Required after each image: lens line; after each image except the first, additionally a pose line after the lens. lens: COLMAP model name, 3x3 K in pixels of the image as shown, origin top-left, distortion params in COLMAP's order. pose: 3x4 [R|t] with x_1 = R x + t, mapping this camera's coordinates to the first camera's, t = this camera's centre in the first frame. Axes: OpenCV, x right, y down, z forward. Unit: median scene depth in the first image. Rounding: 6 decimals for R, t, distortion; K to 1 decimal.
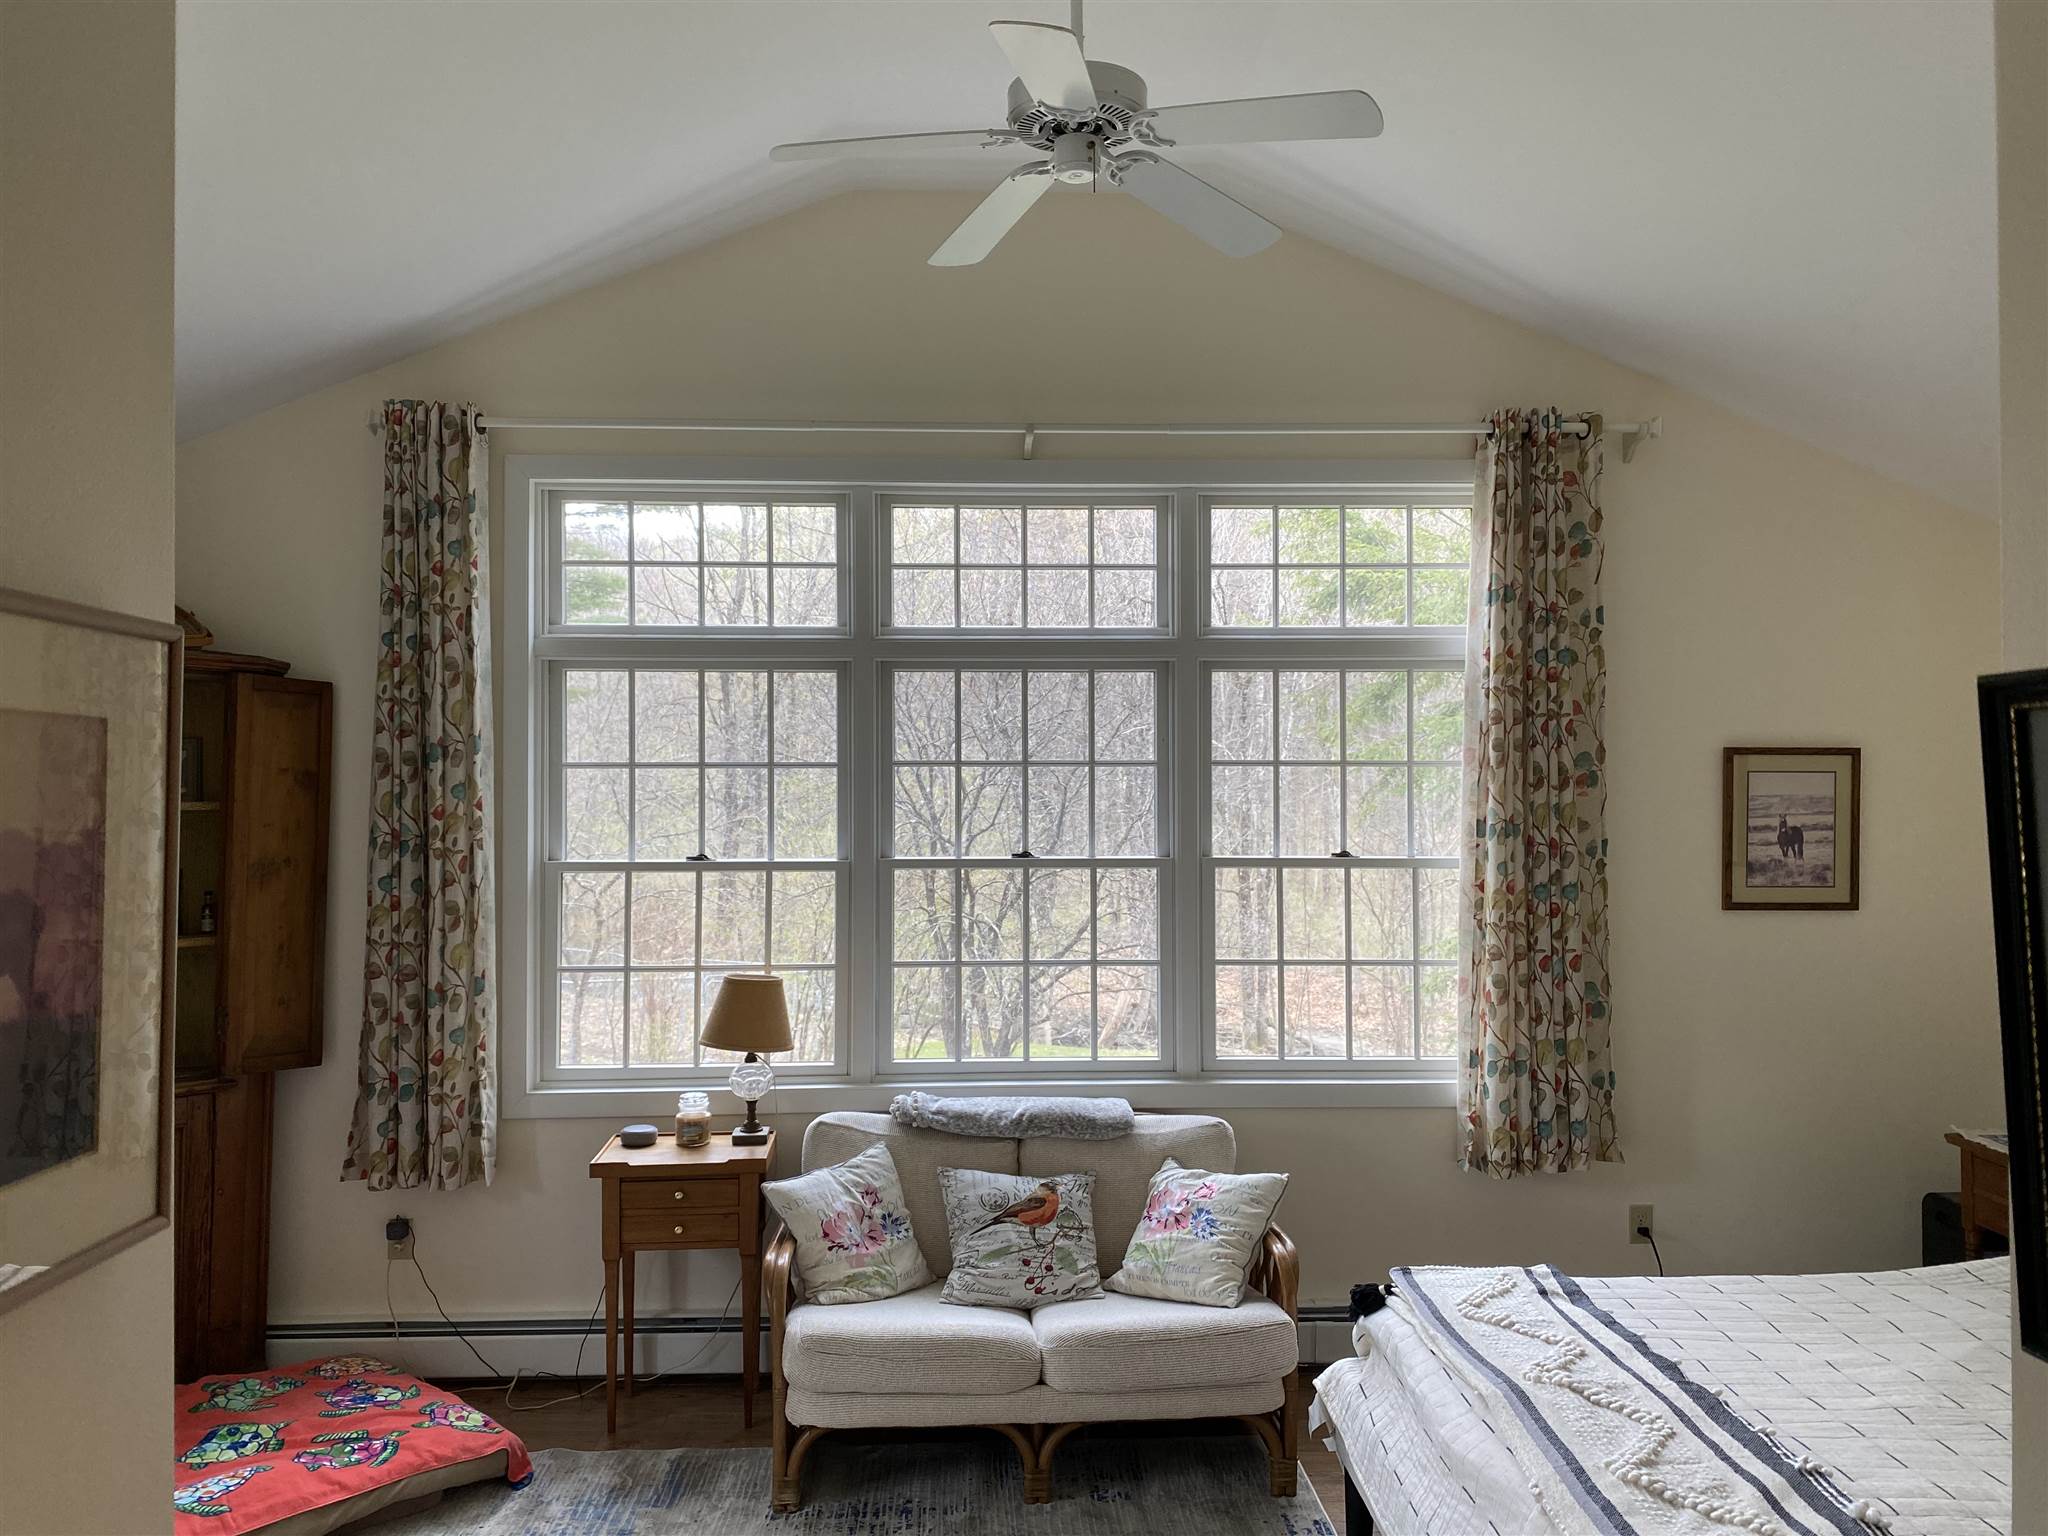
lens RADIAL K [[1544.1, 0, 1031.8], [0, 1544.1, 758.6], [0, 0, 1]] dist [0.084100, -0.146108]
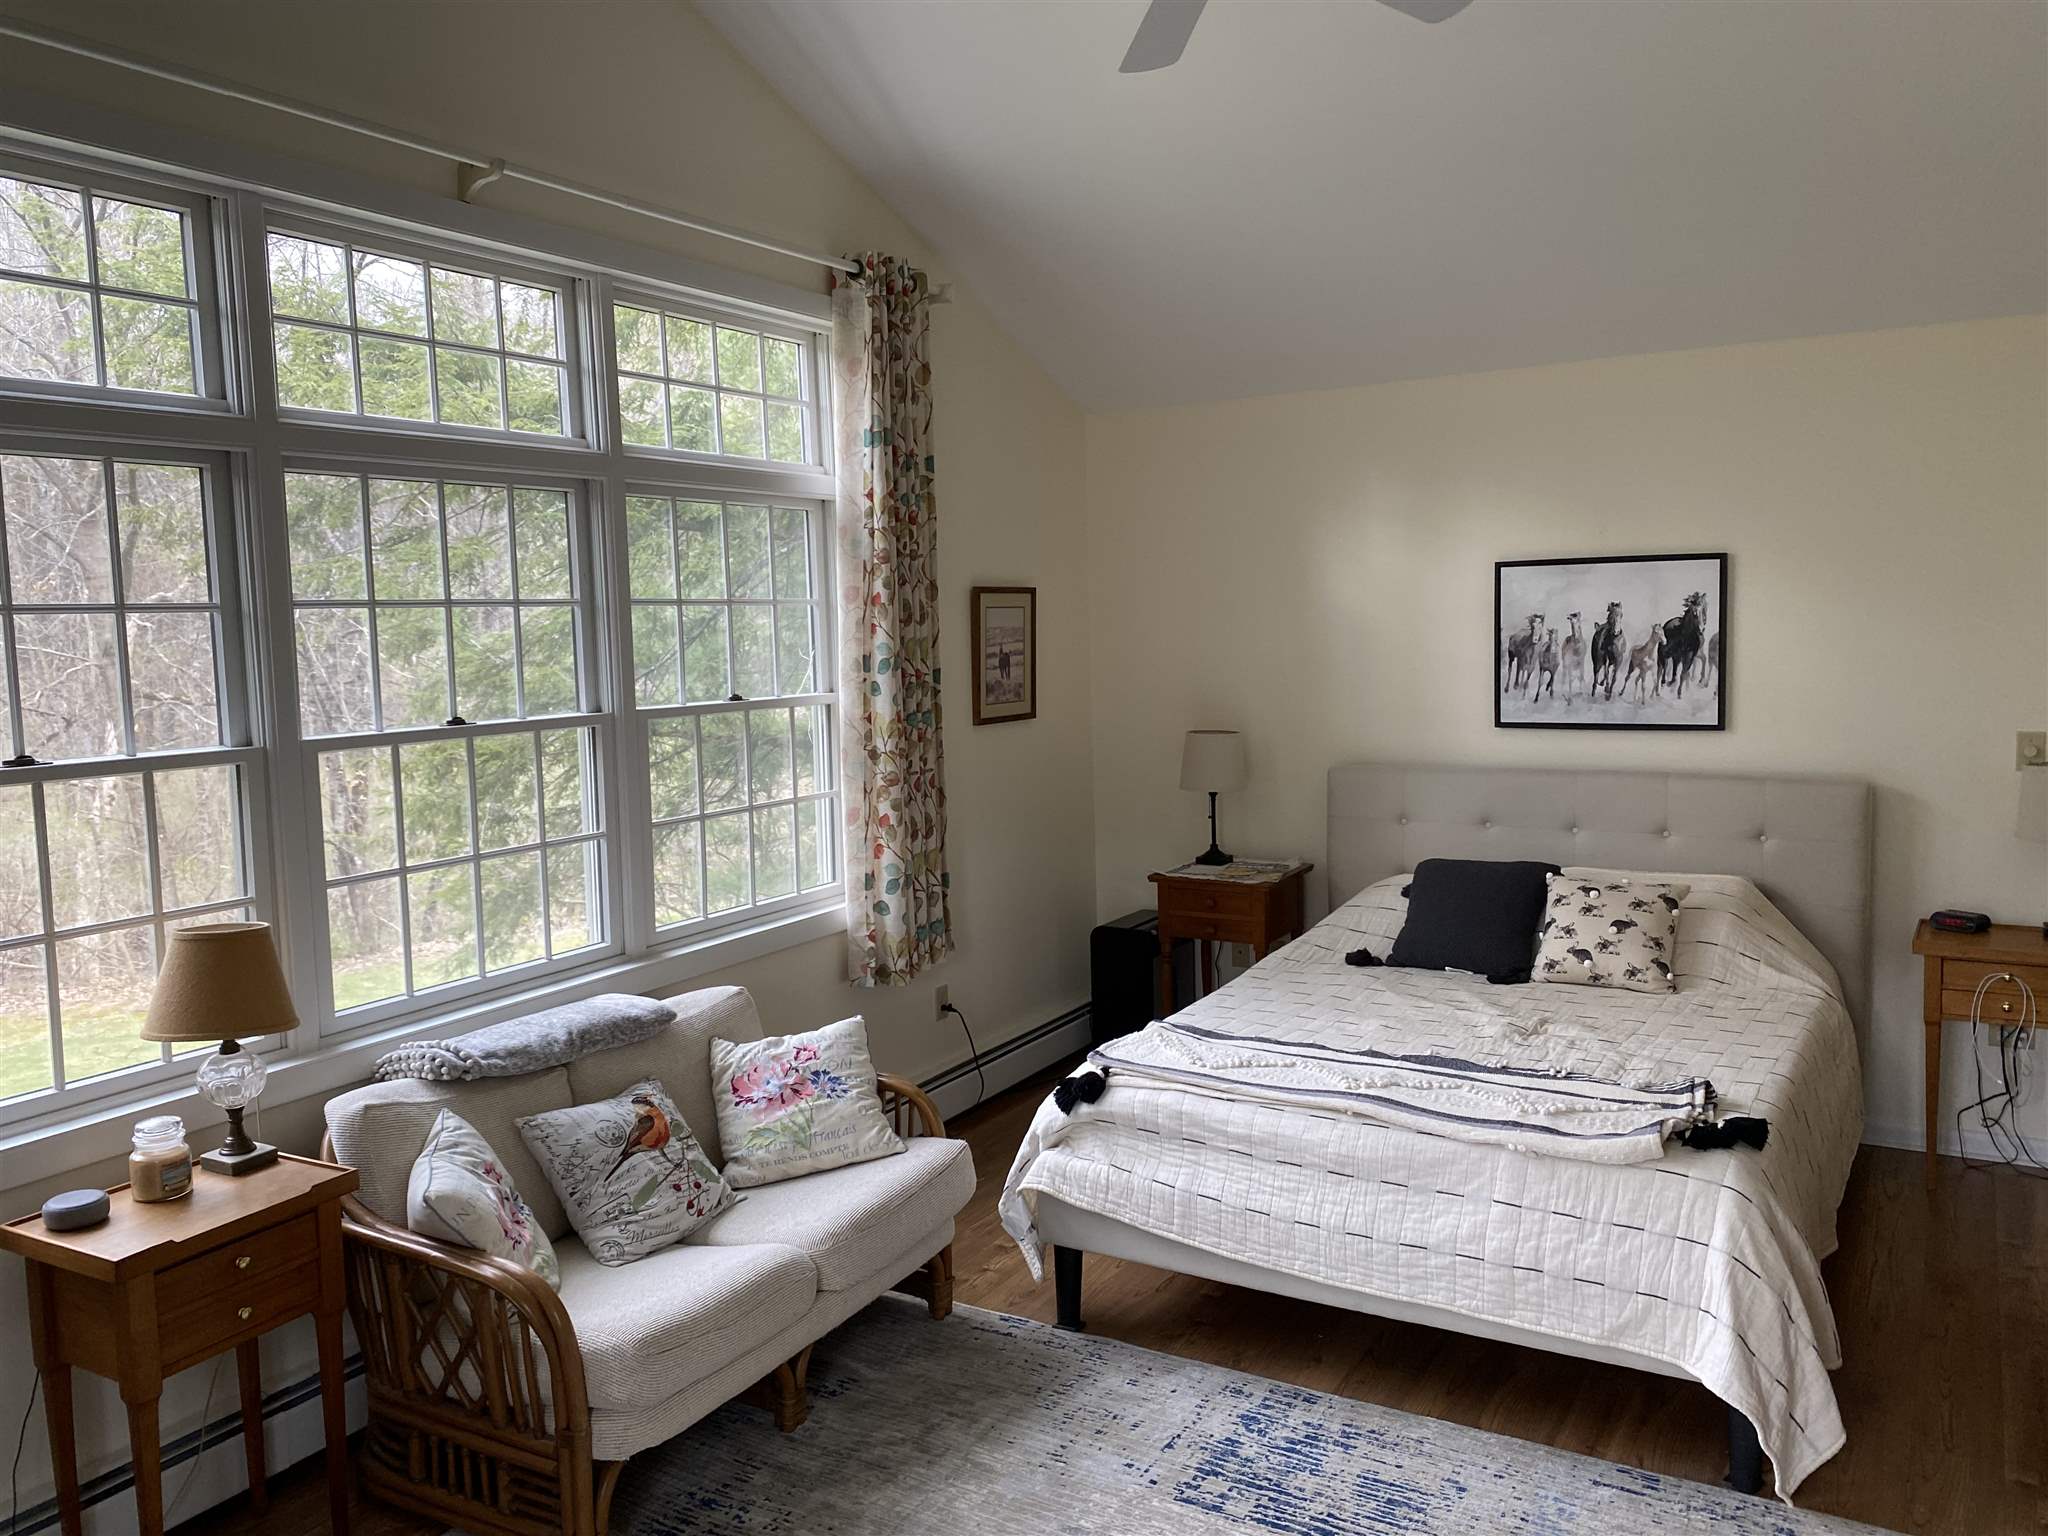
lens RADIAL K [[1522.6, 0, 954.6], [0, 1522.6, 765.5], [0, 0, 1]] dist [0.086110, -0.105886]
pose [[0.573967, -0.093042, 0.813575, -0.522652], [0.015606, 0.994587, 0.102733, 0.008850], [-0.818730, -0.046269, 0.572312, 0.365047]]
